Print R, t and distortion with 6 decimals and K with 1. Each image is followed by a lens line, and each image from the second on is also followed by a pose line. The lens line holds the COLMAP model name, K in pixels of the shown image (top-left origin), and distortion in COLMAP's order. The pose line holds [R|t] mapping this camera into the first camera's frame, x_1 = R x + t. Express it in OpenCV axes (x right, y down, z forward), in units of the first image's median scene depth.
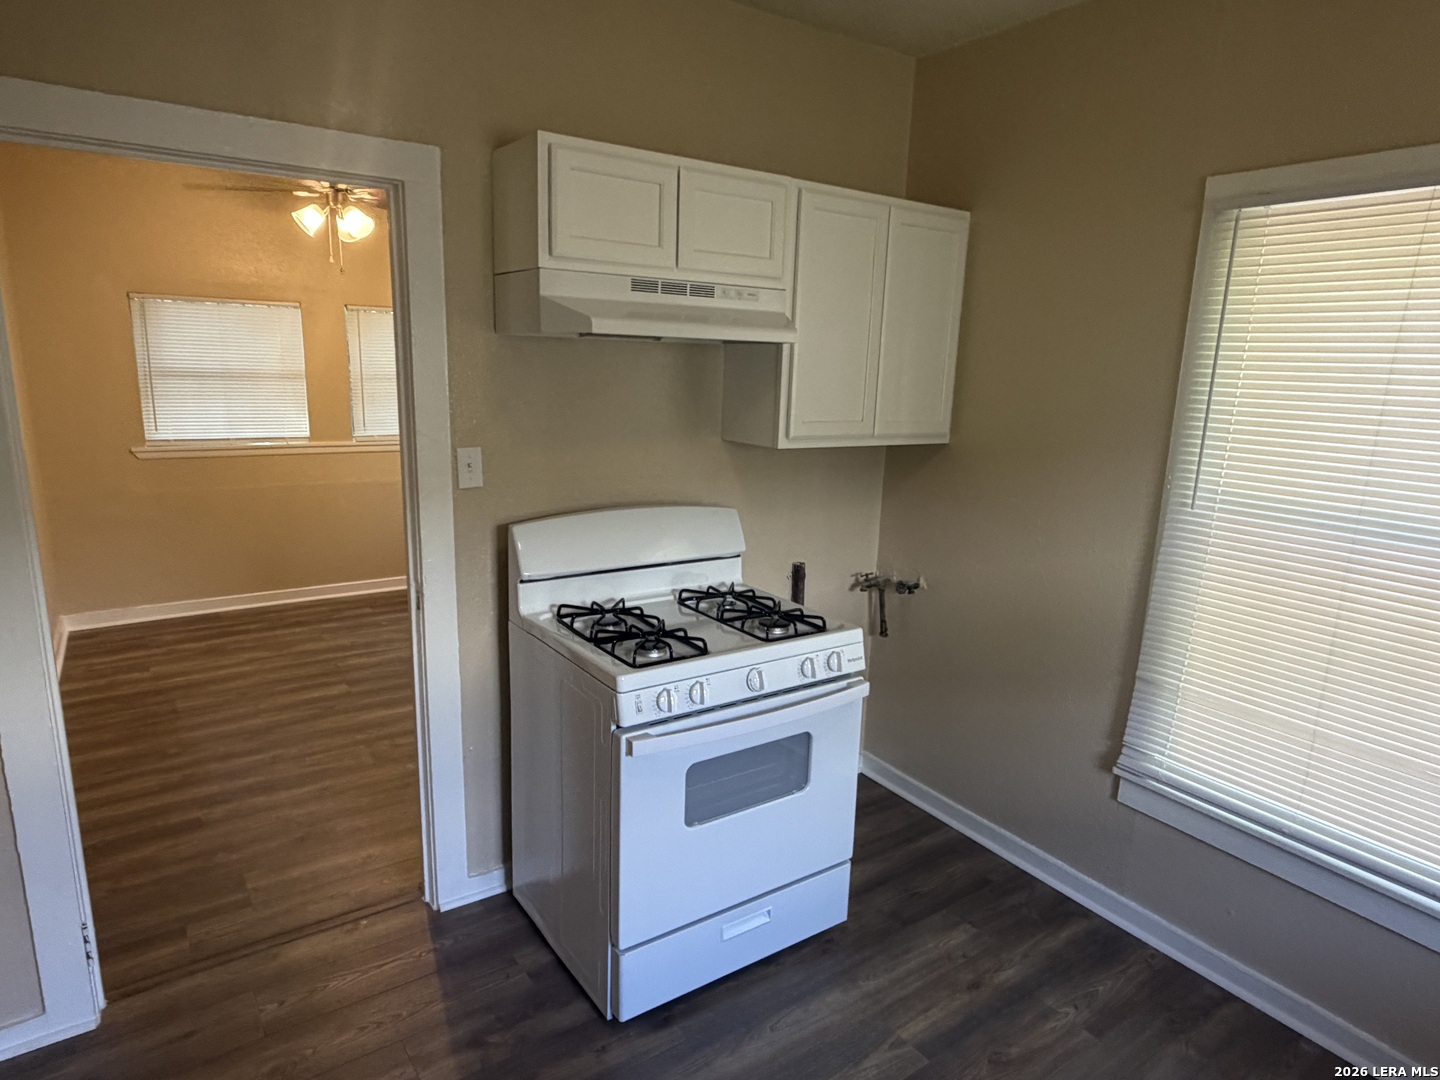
lens RADIAL K [[872.9, 0, 725.6], [0, 872.9, 545.9], [0, 0, 1]] dist [0.002728, -0.000754]
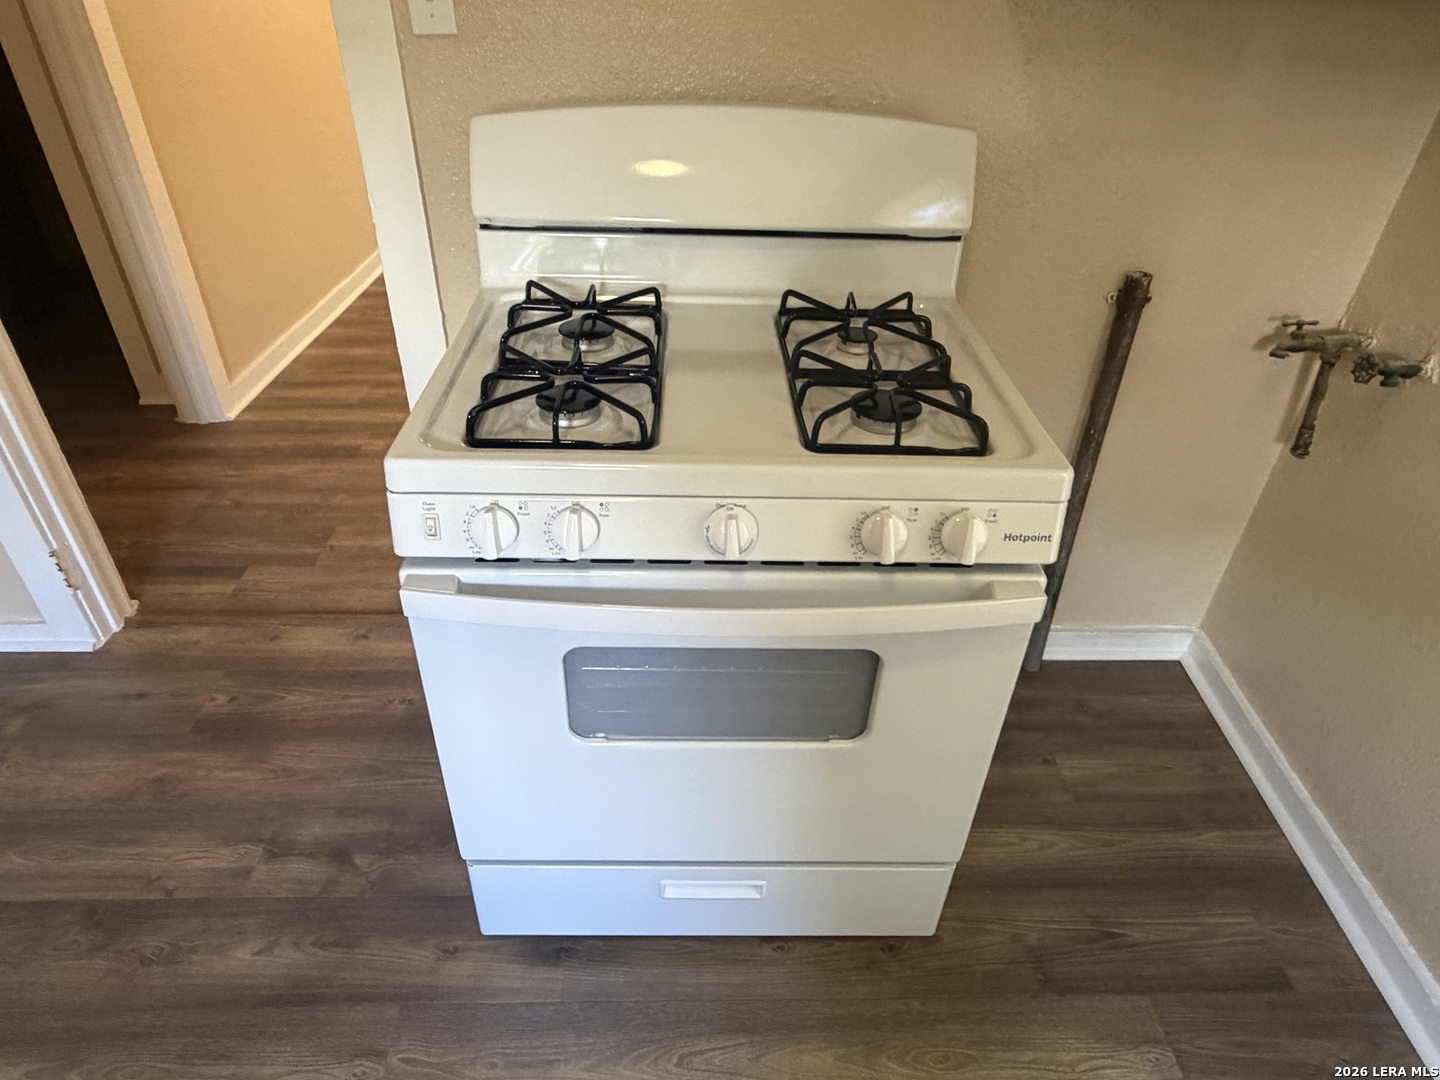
lens RADIAL K [[872.9, 0, 702.1], [0, 872.9, 545.0], [0, 0, 1]] dist [0.002728, -0.000754]
pose [[0.822426, 0.318137, -0.471597, 0.178018], [-0.114582, 0.904654, 0.410454, -0.017374], [0.557213, -0.283532, 0.780464, 0.476162]]
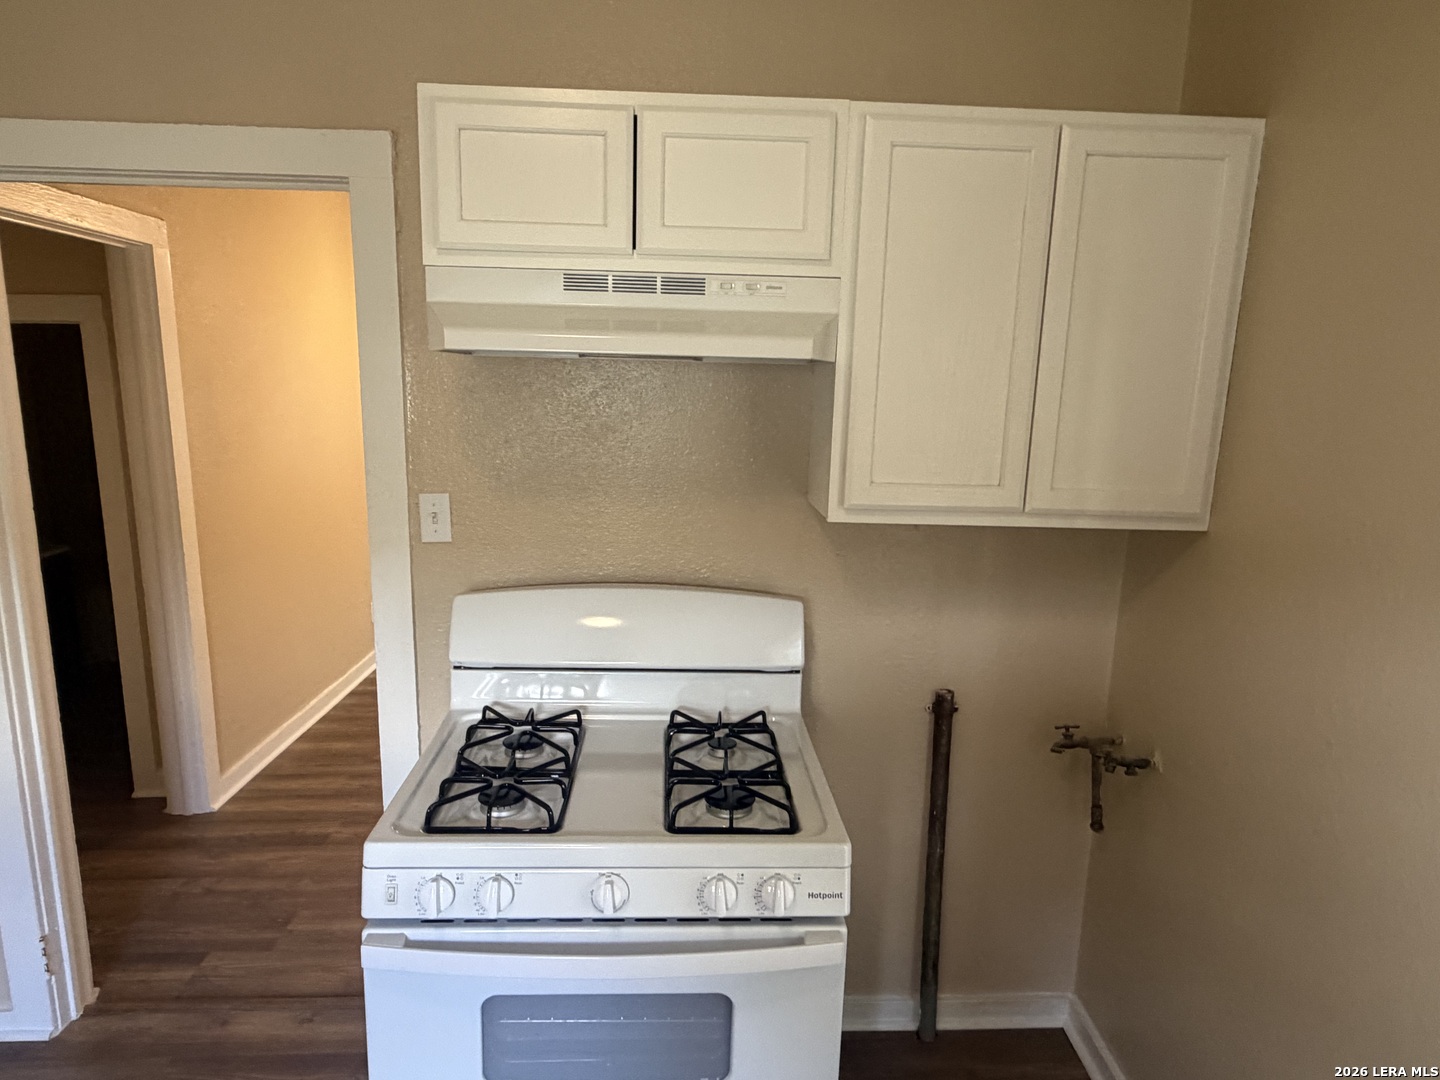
lens RADIAL K [[872.9, 0, 708.9], [0, 872.9, 541.7], [0, 0, 1]] dist [0.002728, -0.000754]
pose [[0.841945, 0.089918, -0.532018, 0.302867], [-0.110849, 0.993809, -0.007458, -0.074753], [0.528054, 0.065253, 0.846700, 0.367165]]
